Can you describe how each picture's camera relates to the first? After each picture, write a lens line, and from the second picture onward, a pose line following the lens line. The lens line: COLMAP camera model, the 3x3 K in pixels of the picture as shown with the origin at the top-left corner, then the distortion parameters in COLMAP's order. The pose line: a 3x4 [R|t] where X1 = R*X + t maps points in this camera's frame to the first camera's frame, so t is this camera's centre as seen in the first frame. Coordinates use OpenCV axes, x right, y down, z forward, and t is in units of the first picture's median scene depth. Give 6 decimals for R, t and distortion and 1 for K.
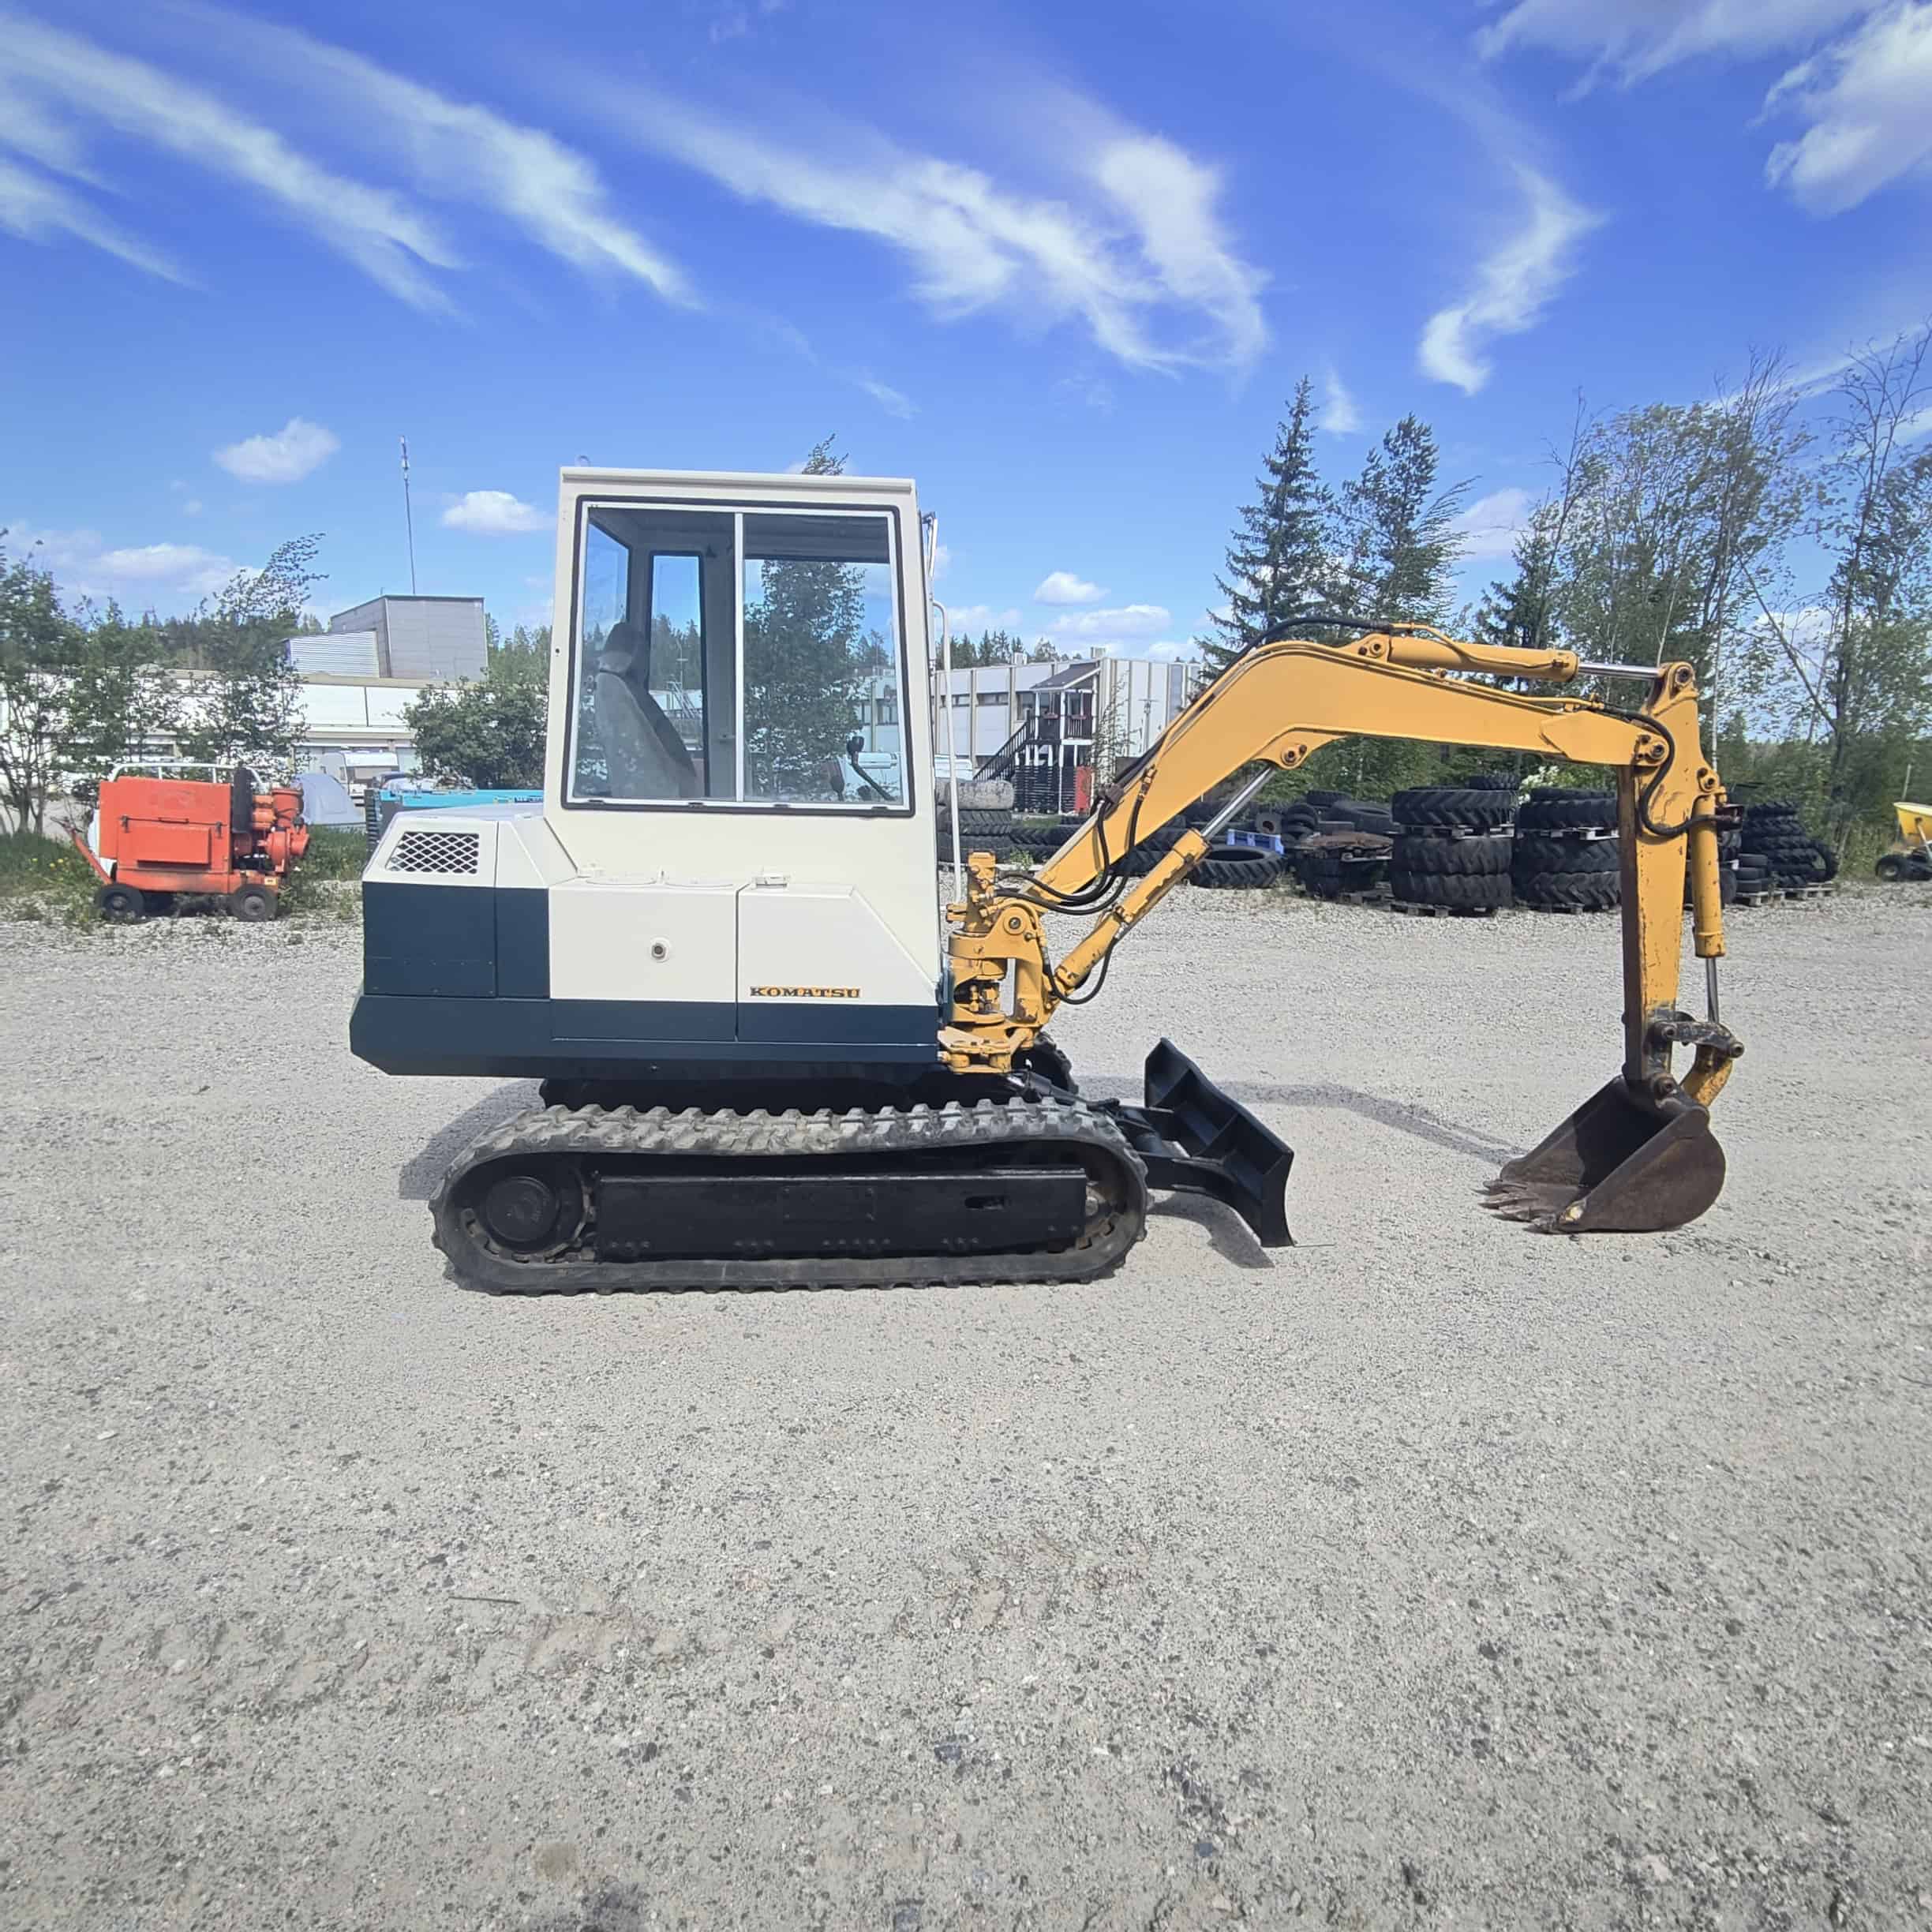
lens RADIAL K [[1205.1, 0, 998.3], [0, 1205.1, 968.4], [0, 0, 1]] dist [-0.000904, 0.001043]
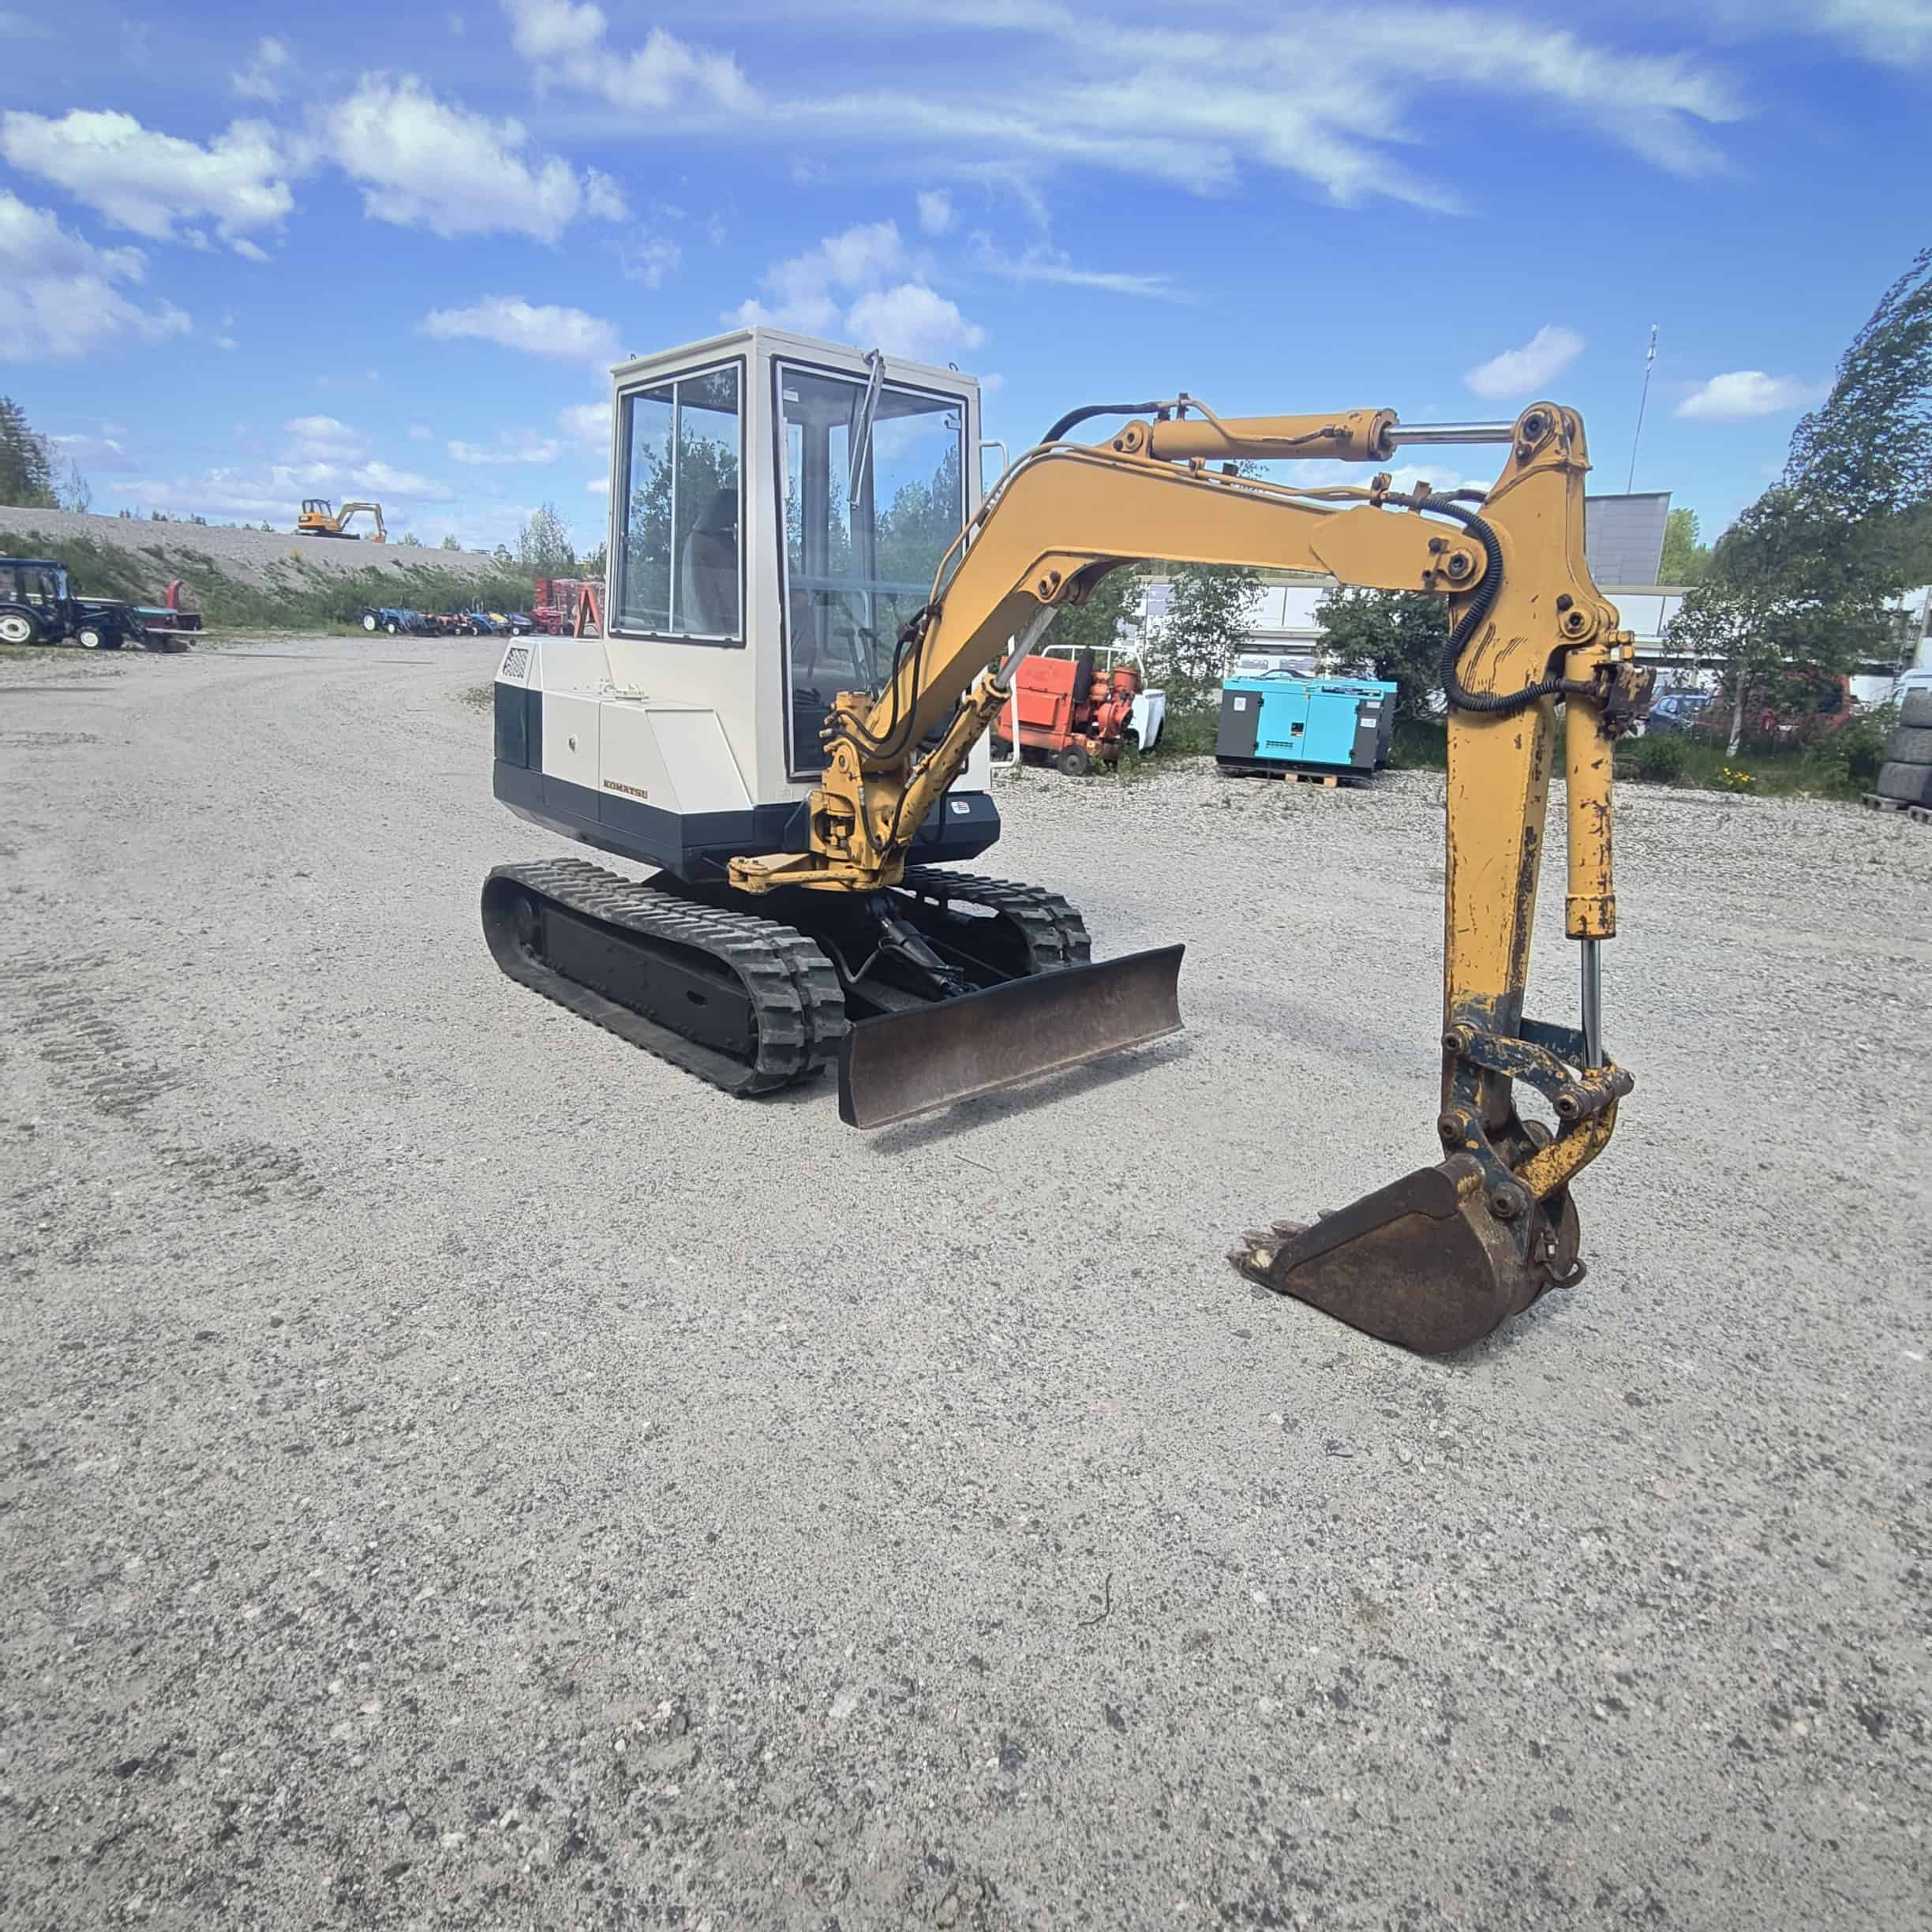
lens RADIAL K [[1205.1, 0, 969.0], [0, 1205.1, 964.6], [0, 0, 1]] dist [-0.000904, 0.001043]
pose [[0.620448, 0.214370, -0.754380, 0.882730], [-0.162610, 0.976177, 0.143657, -0.032970], [0.767204, 0.033538, 0.640526, 0.434251]]
